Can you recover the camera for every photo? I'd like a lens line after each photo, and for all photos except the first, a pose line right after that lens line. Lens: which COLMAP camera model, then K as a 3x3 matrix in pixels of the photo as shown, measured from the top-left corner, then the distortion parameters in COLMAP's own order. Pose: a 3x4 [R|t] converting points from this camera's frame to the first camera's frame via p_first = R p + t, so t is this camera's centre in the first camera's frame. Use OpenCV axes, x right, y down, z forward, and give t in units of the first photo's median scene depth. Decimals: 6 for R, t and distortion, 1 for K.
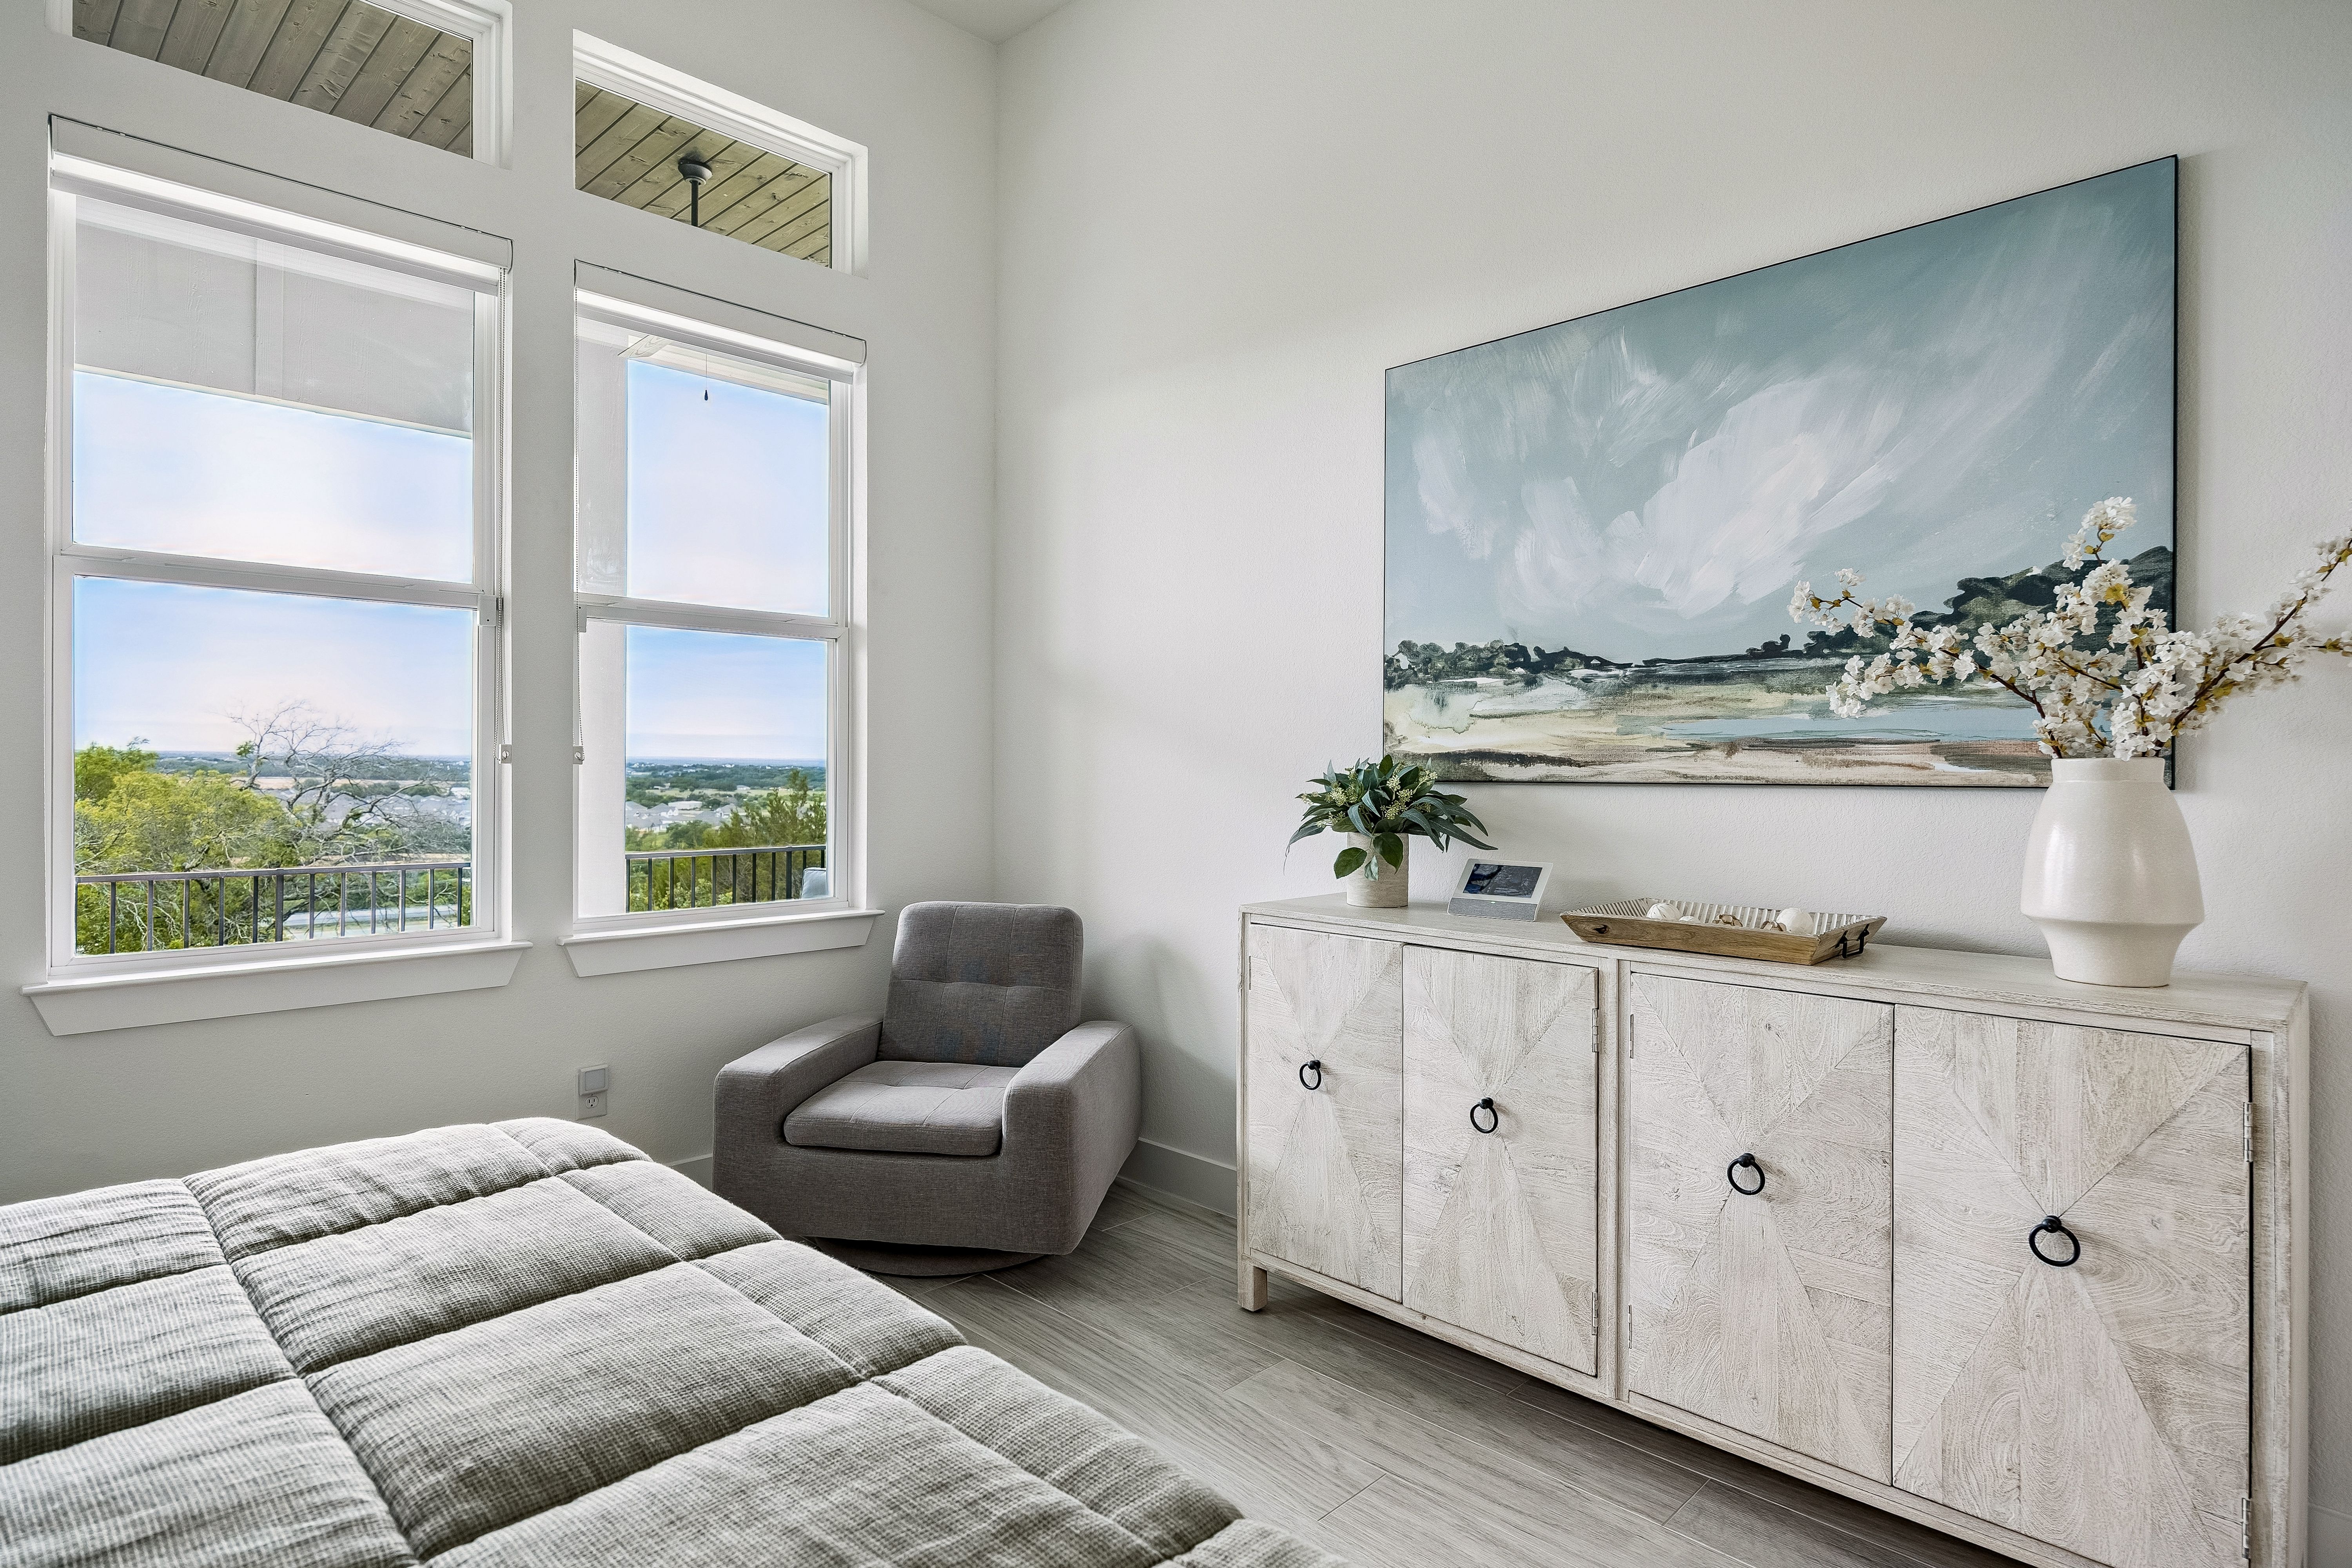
lens RADIAL K [[1241.0, 0, 1172.3], [0, 1241.0, 771.8], [0, 0, 1]] dist [-0.003581, 0.000089]
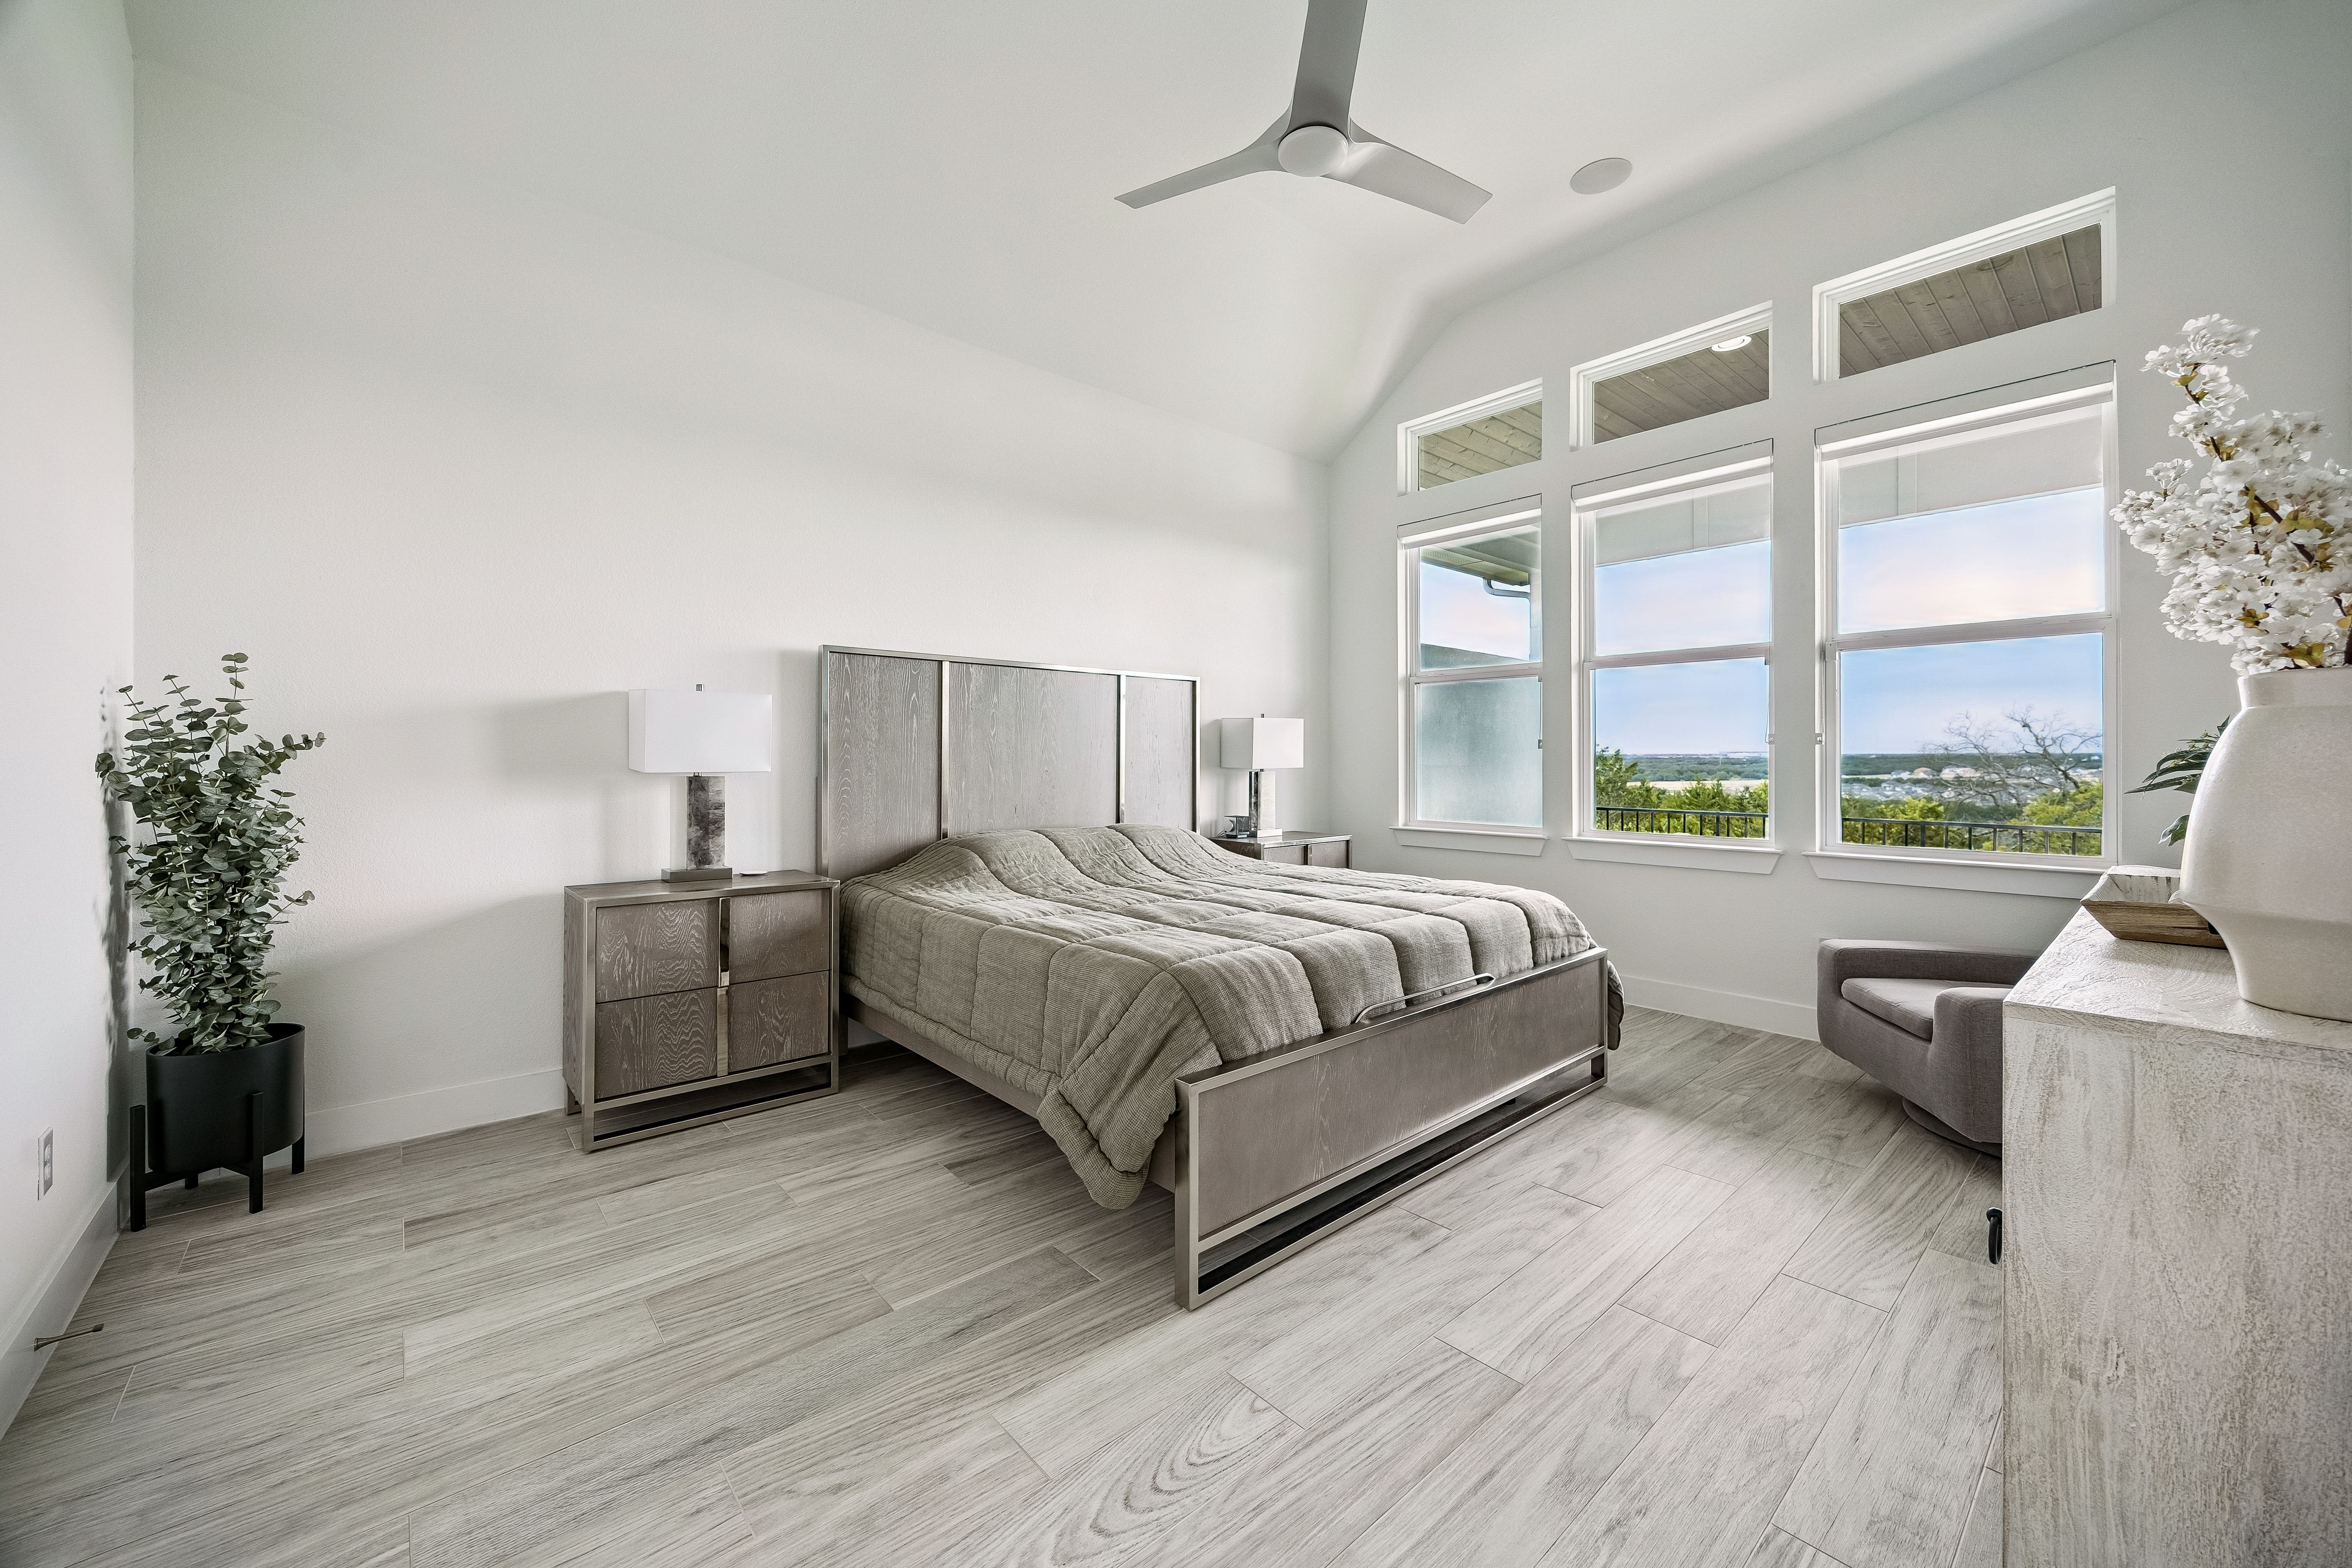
lens RADIAL K [[911.1, 0, 1171.6], [0, 911.1, 768.1], [0, 0, 1]] dist [-0.001178, 0.000058]
pose [[-0.064891, 0.003157, -0.997887, 0.886787], [-0.004667, 0.999983, 0.003467, 0.029016], [0.997881, 0.004882, -0.064875, 0.290180]]
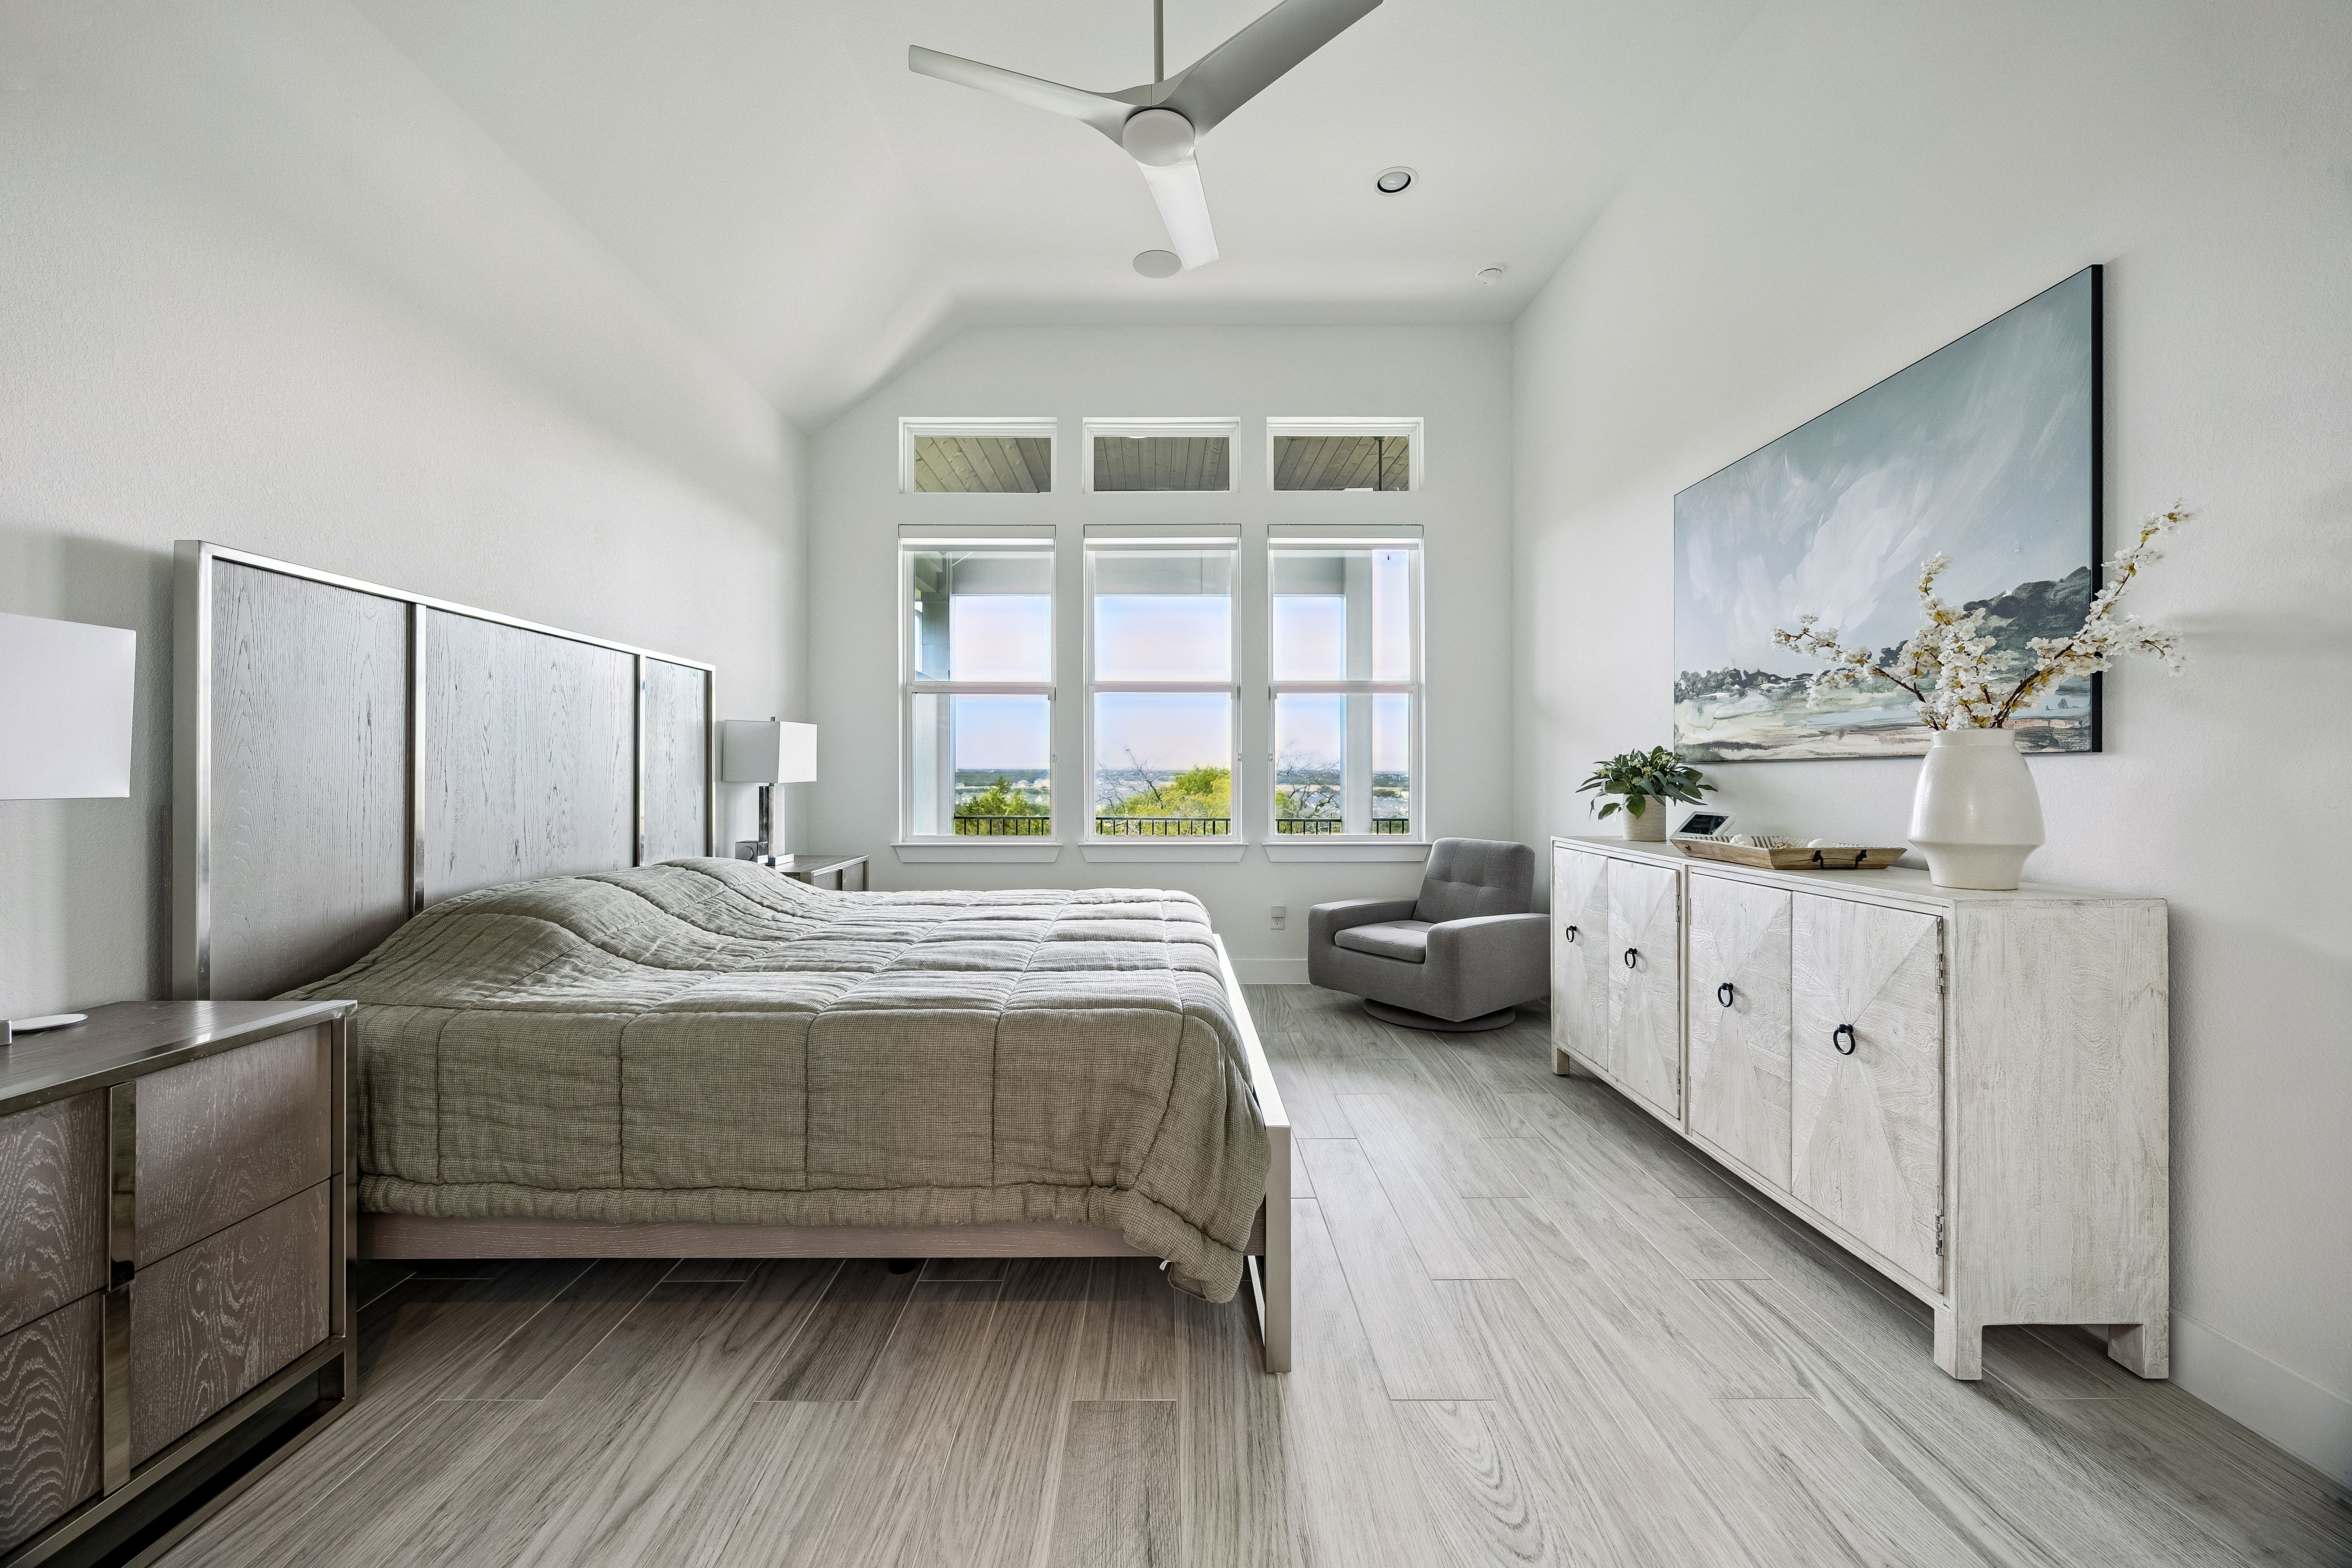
lens RADIAL K [[891.7, 0, 1176.0], [0, 891.7, 784.0], [0, 0, 1]] dist [-0.006766, 0.000019]
pose [[0.717290, 0.001714, -0.696773, 0.561692], [0.001338, 0.999992, 0.003838, 0.031947], [0.696774, -0.003685, 0.717281, -0.250820]]
